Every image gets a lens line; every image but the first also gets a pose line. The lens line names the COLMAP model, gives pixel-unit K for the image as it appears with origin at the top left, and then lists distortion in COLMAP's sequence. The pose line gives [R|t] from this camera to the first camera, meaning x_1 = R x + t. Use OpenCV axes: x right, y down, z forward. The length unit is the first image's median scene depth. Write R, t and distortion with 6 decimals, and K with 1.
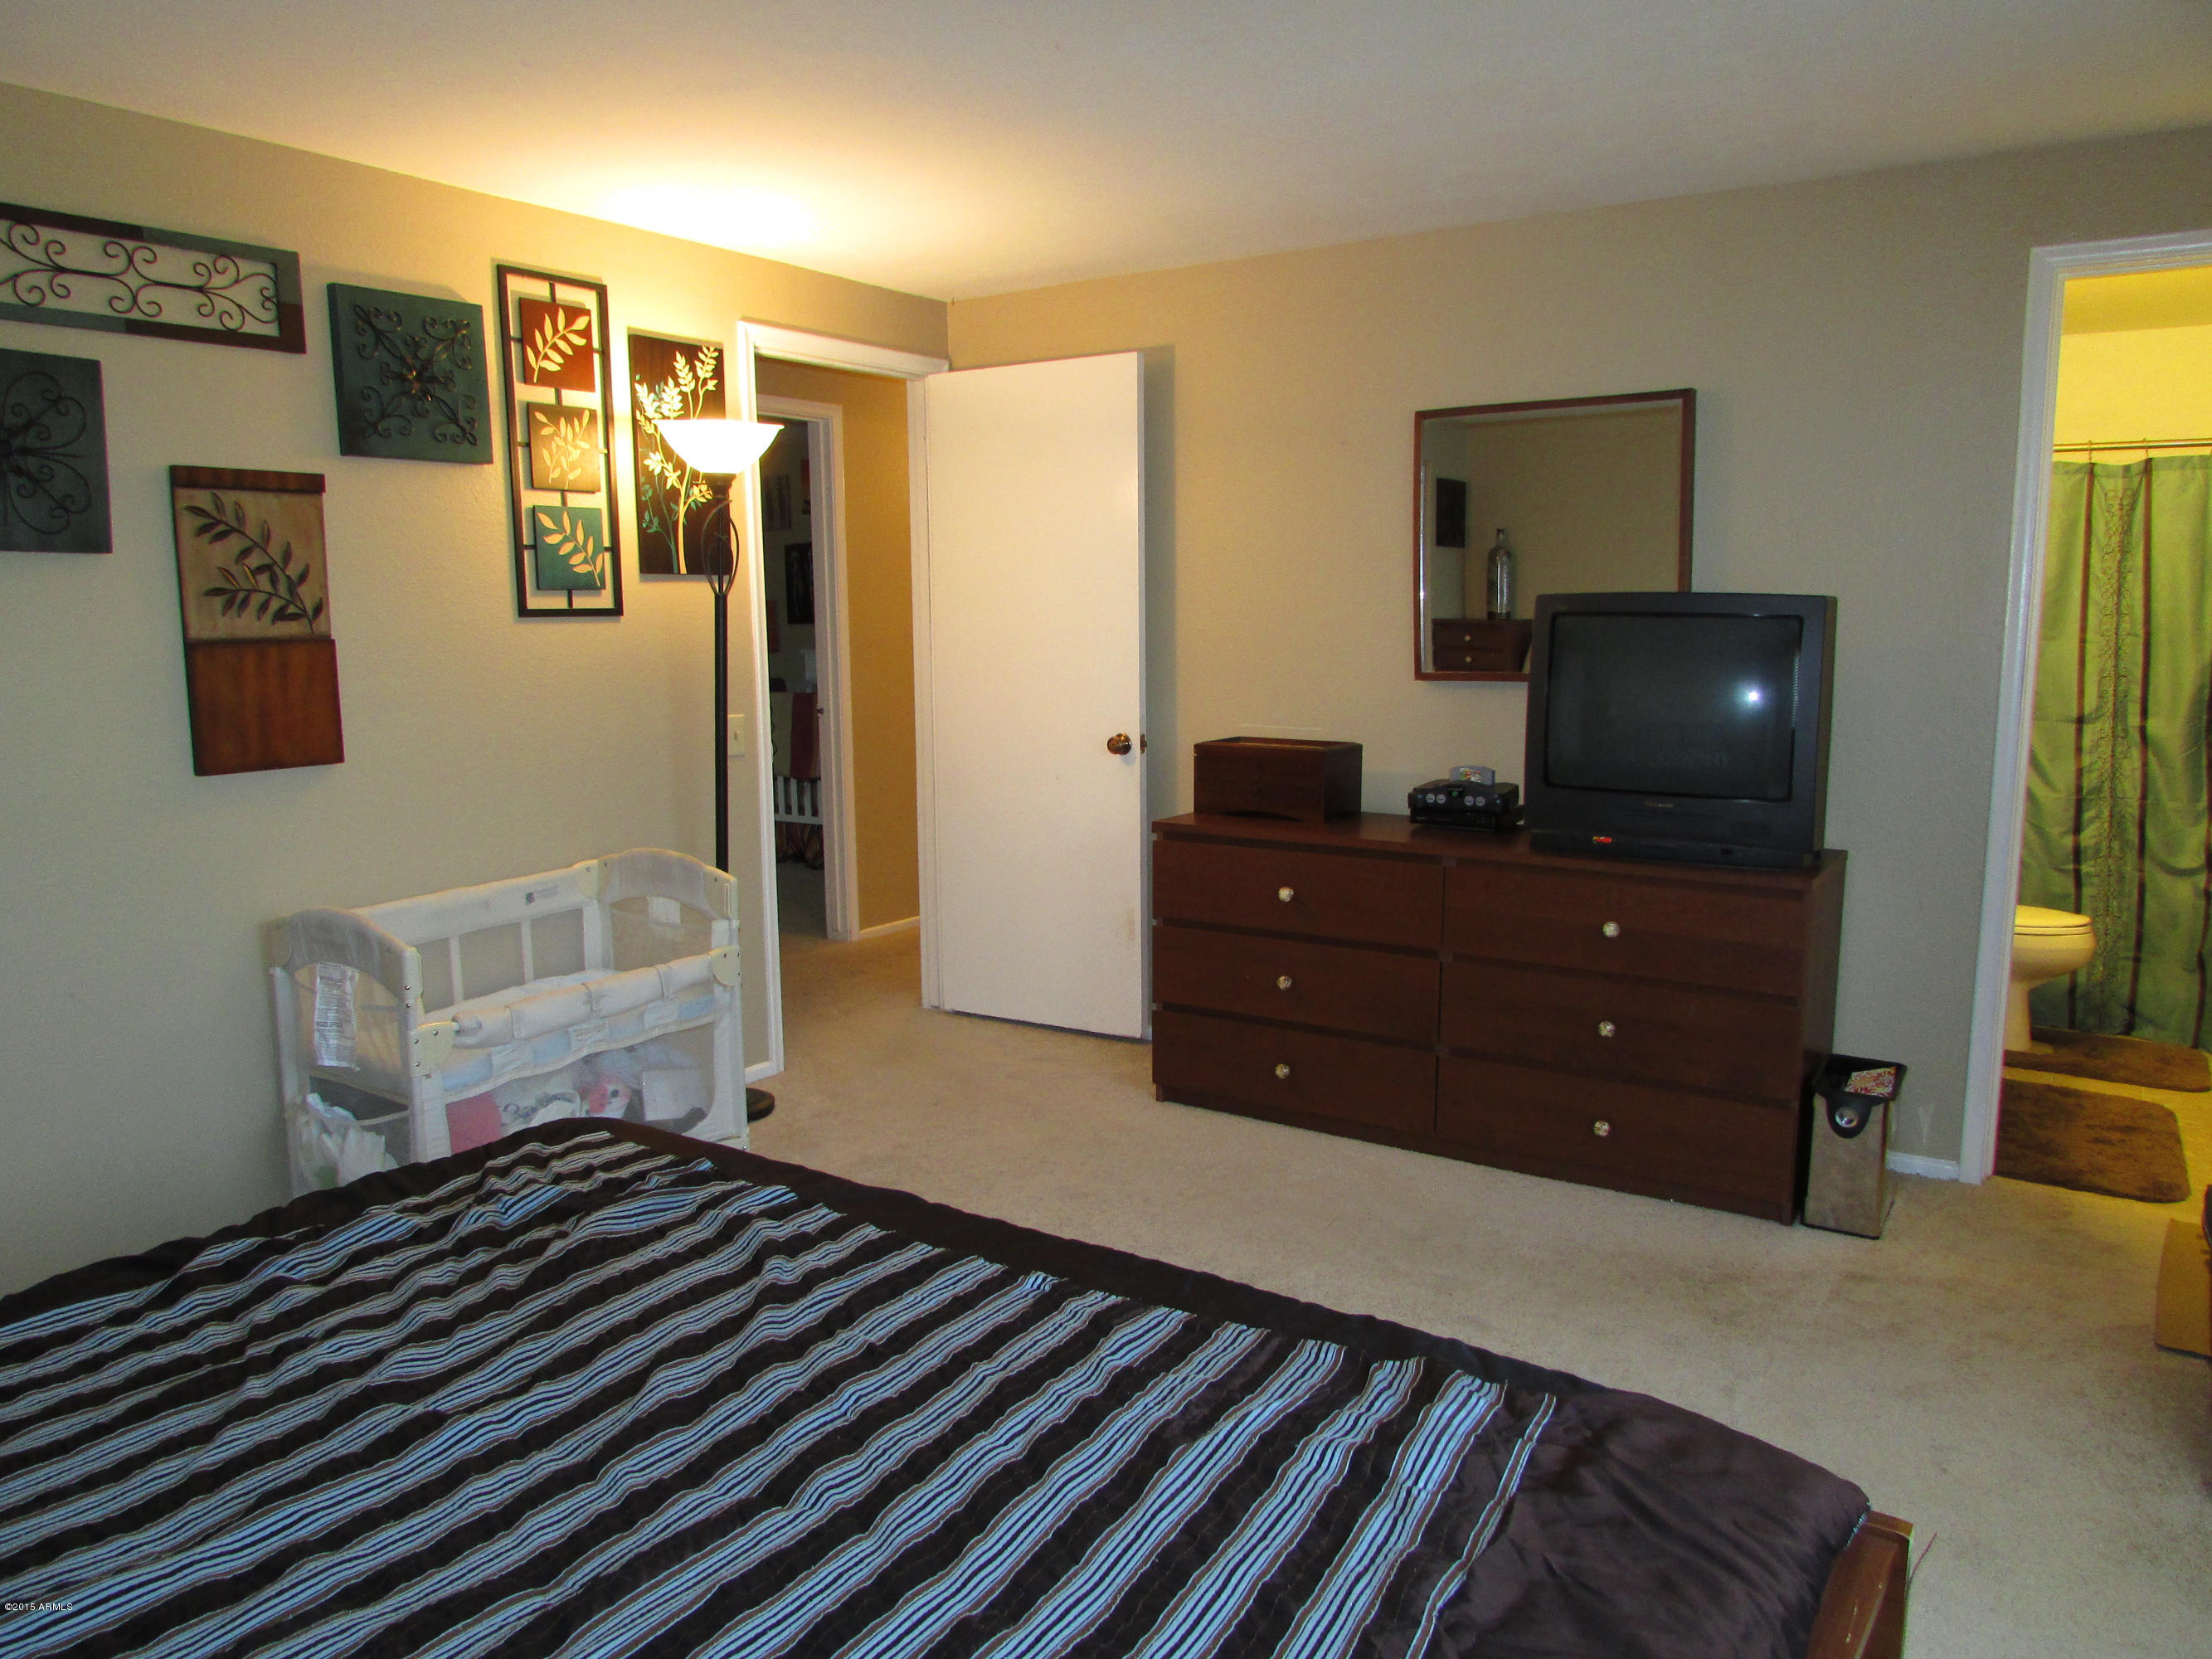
lens RADIAL K [[1593.9, 0, 1099.3], [0, 1593.9, 821.7], [0, 0, 1]] dist [-0.045410, 0.022251]
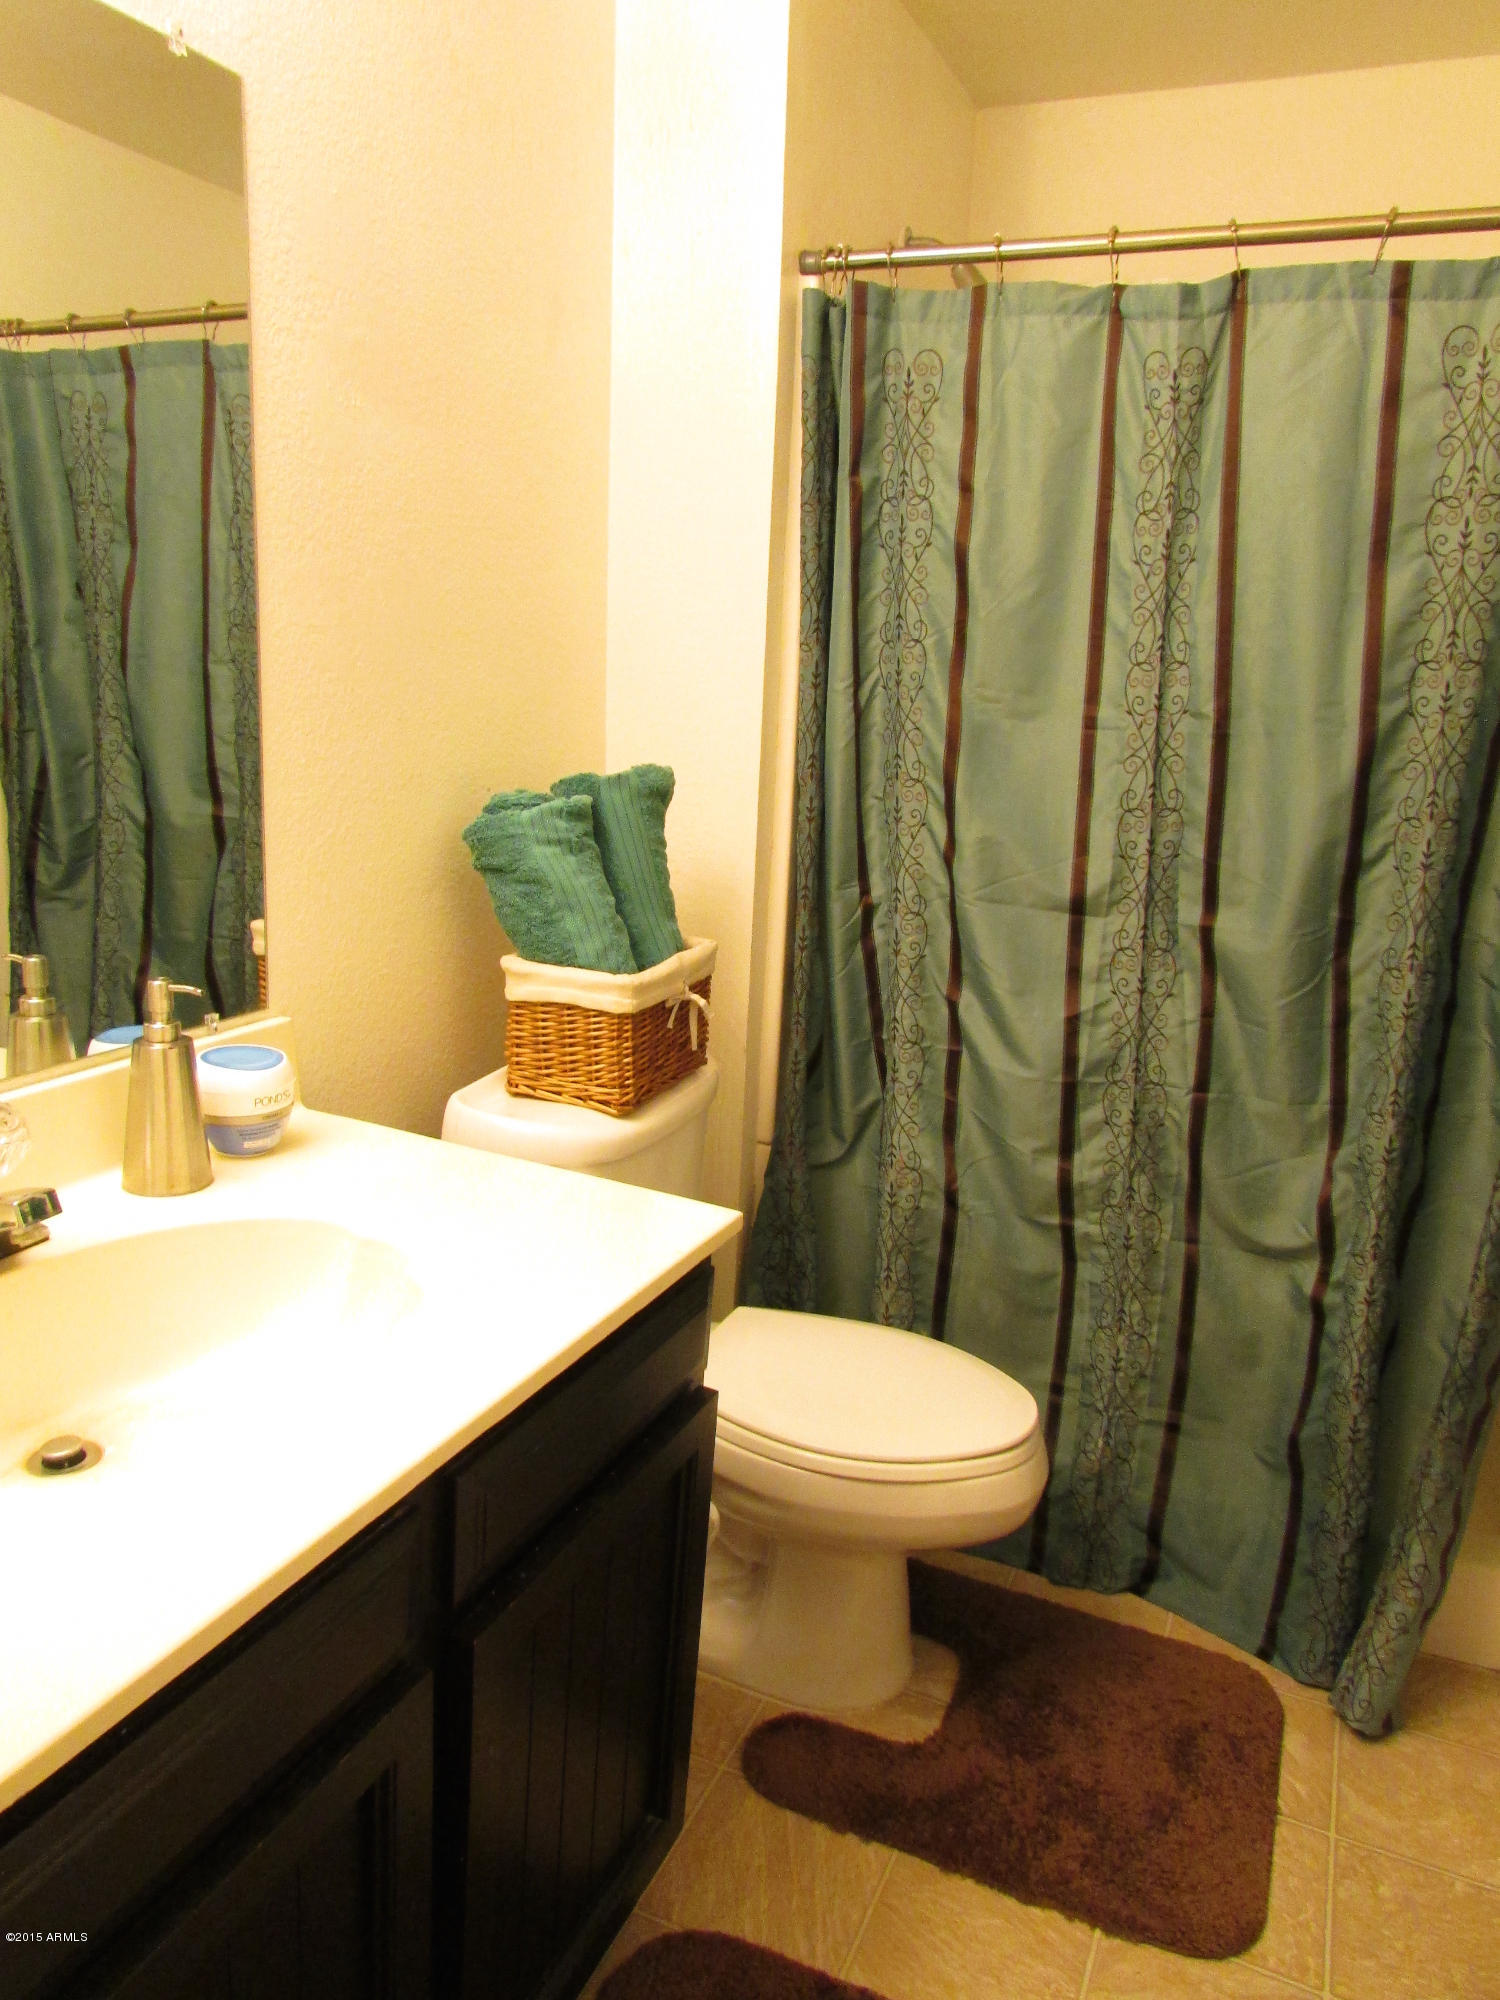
lens RADIAL K [[1441.0, 0, 739.1], [0, 1441.0, 991.8], [0, 0, 1]] dist [-0.045410, 0.022251]
pose [[0.984623, 0.006672, 0.174563, 0.466659], [-0.022924, 0.995564, 0.091248, -0.076029], [-0.173179, -0.093846, 0.980409, 0.628314]]
